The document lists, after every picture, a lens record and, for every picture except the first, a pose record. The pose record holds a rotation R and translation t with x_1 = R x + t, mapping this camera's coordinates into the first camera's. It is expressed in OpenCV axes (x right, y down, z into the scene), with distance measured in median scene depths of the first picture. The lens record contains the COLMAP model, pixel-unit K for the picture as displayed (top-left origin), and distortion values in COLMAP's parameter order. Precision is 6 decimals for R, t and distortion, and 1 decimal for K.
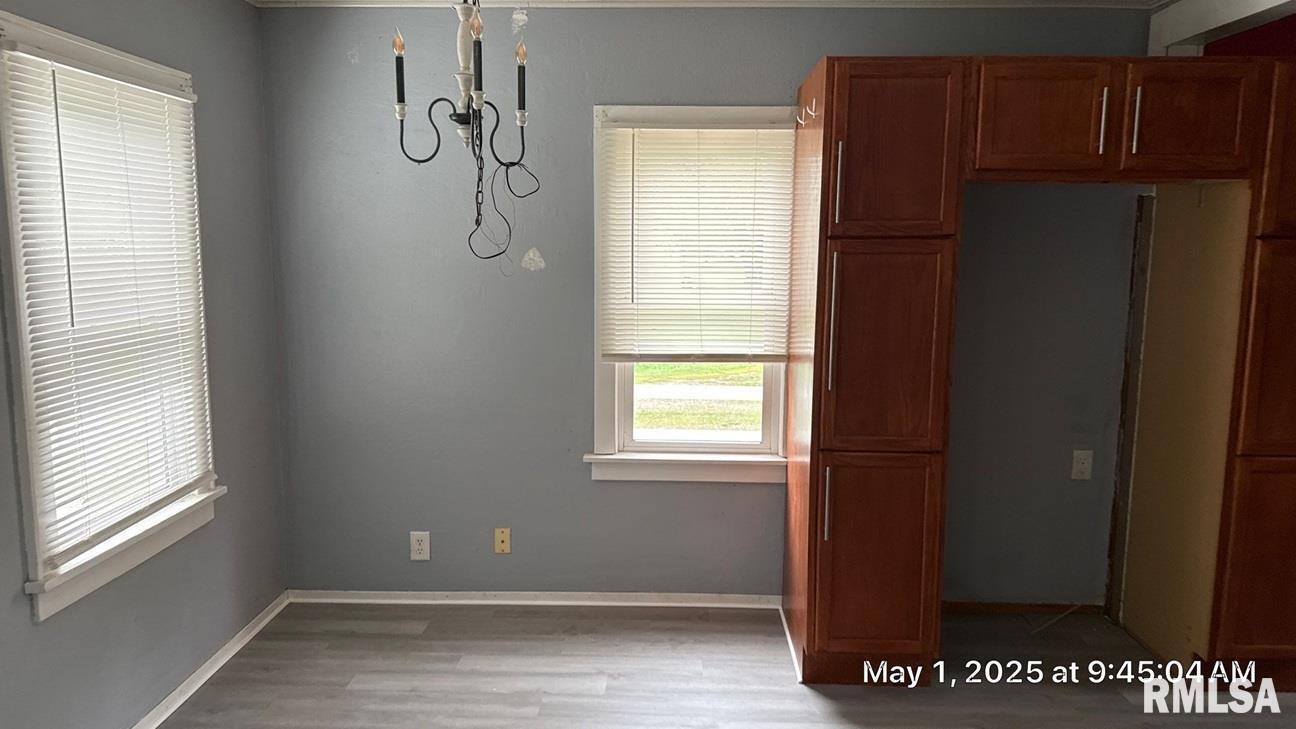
lens RADIAL K [[907.3, 0, 652.0], [0, 907.3, 372.4], [0, 0, 1]] dist [0.056367, -0.068472]
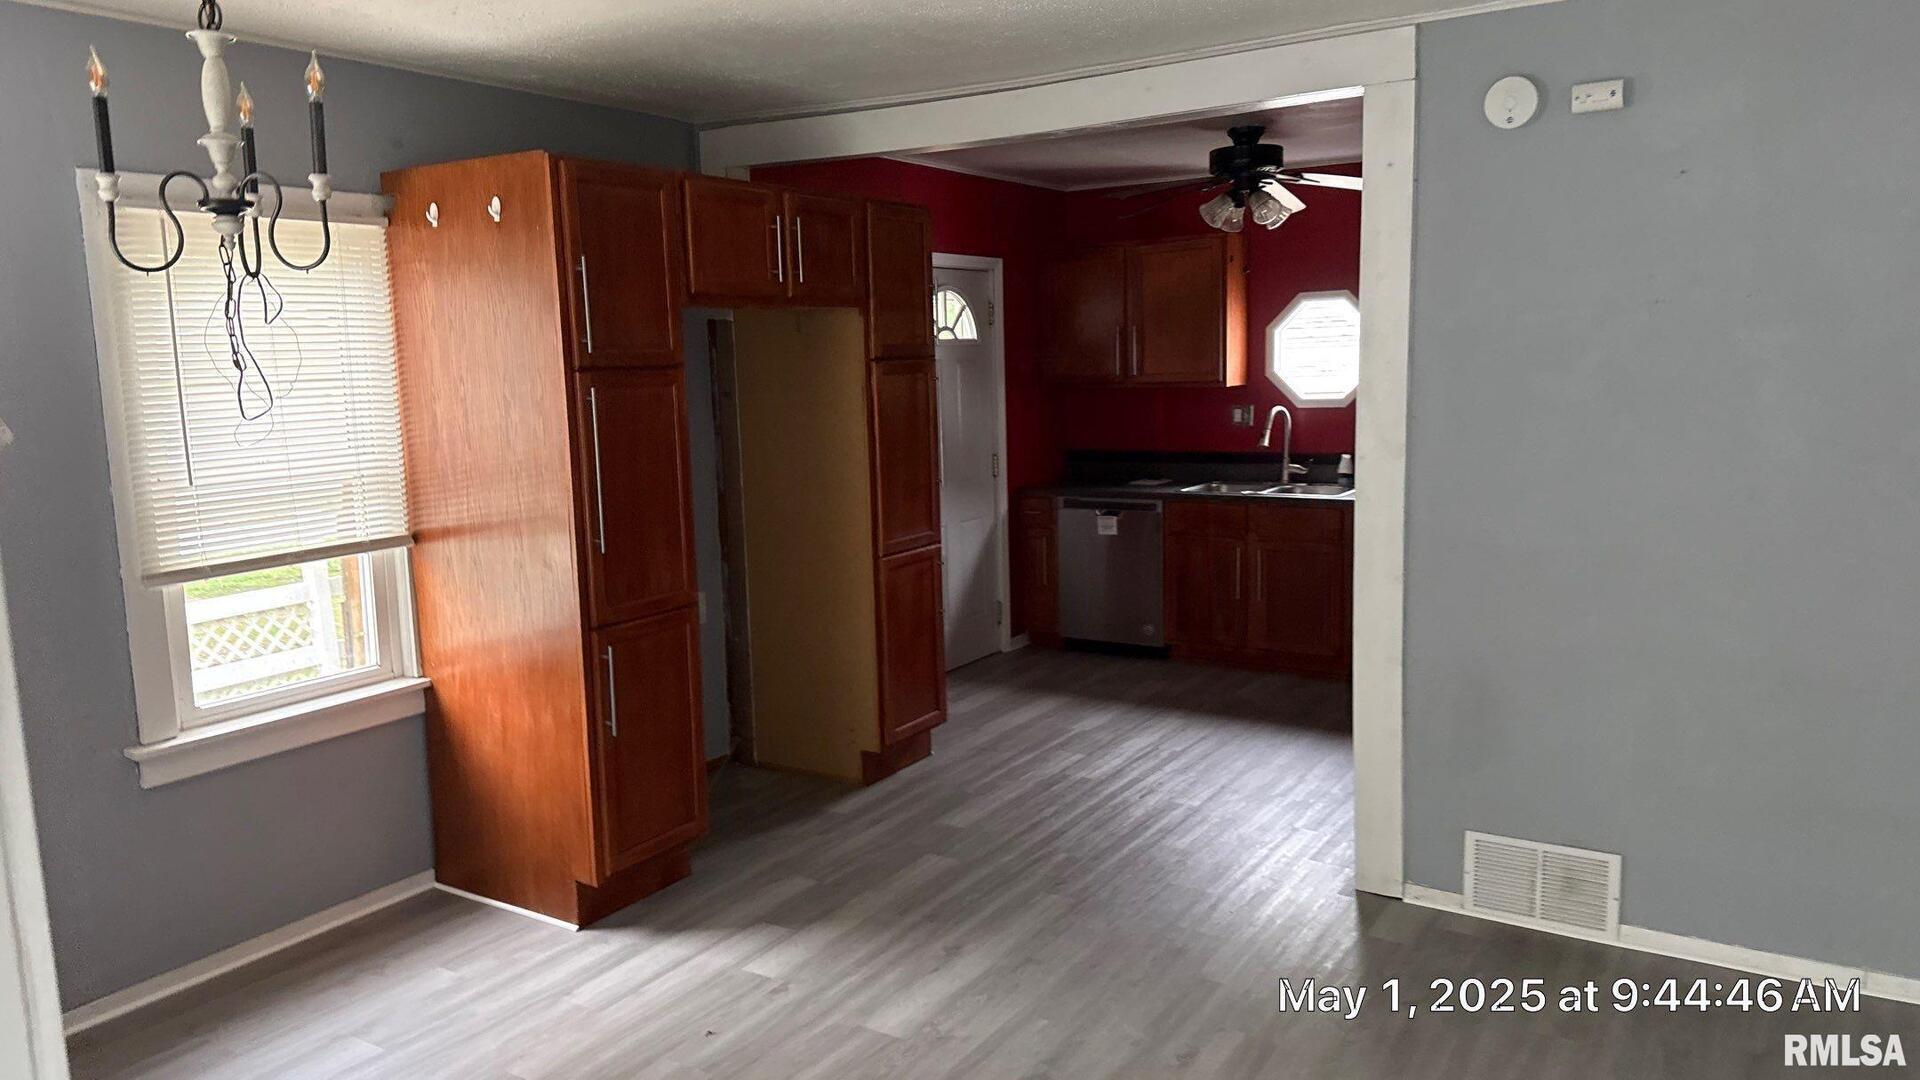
lens RADIAL K [[1344.1, 0, 961.6], [0, 1344.1, 536.1], [0, 0, 1]] dist [0.056367, -0.068472]
pose [[0.504224, -0.138709, 0.852360, -0.666608], [0.155940, 0.985415, 0.068114, -0.028489], [-0.849377, 0.098572, 0.518500, 0.074466]]
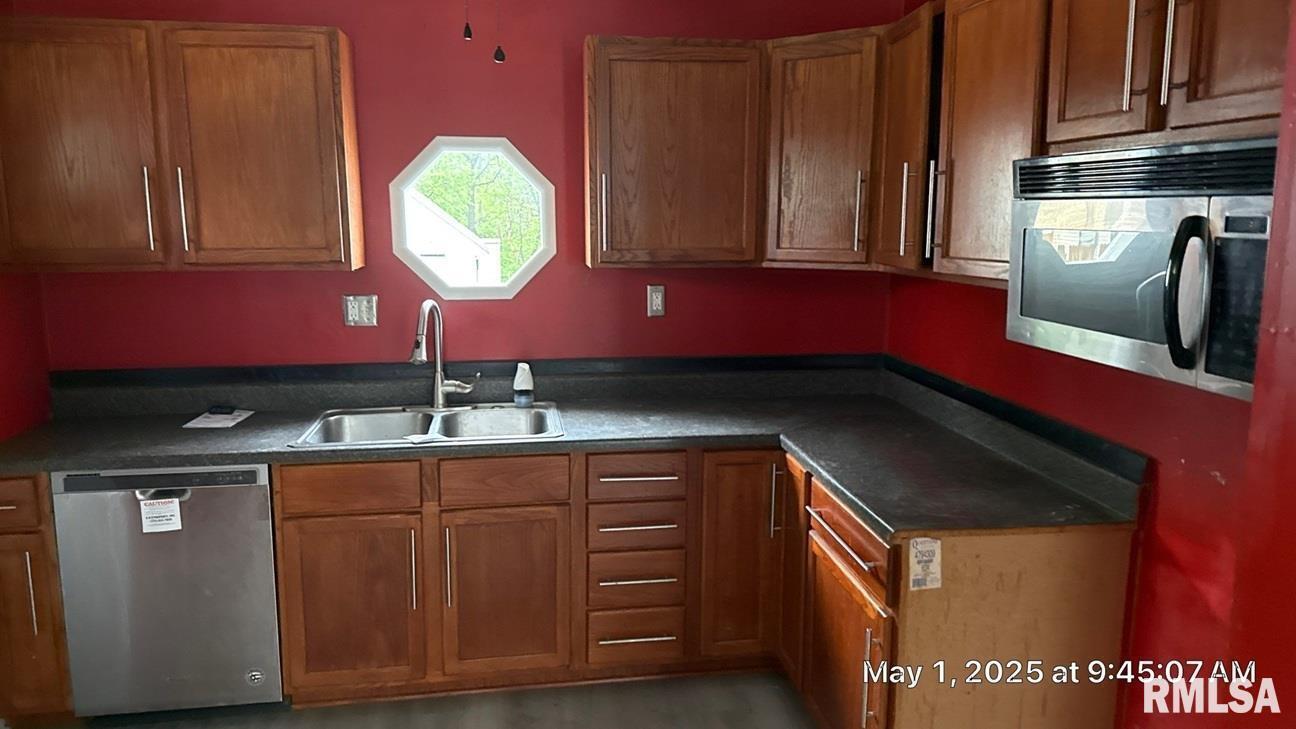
lens RADIAL K [[907.3, 0, 656.2], [0, 907.3, 363.1], [0, 0, 1]] dist [0.056367, -0.068472]
pose [[-0.170928, -0.163583, 0.971609, 0.457291], [0.144834, 0.971237, 0.189000, -0.092830], [-0.974580, 0.173028, -0.142319, 0.665347]]
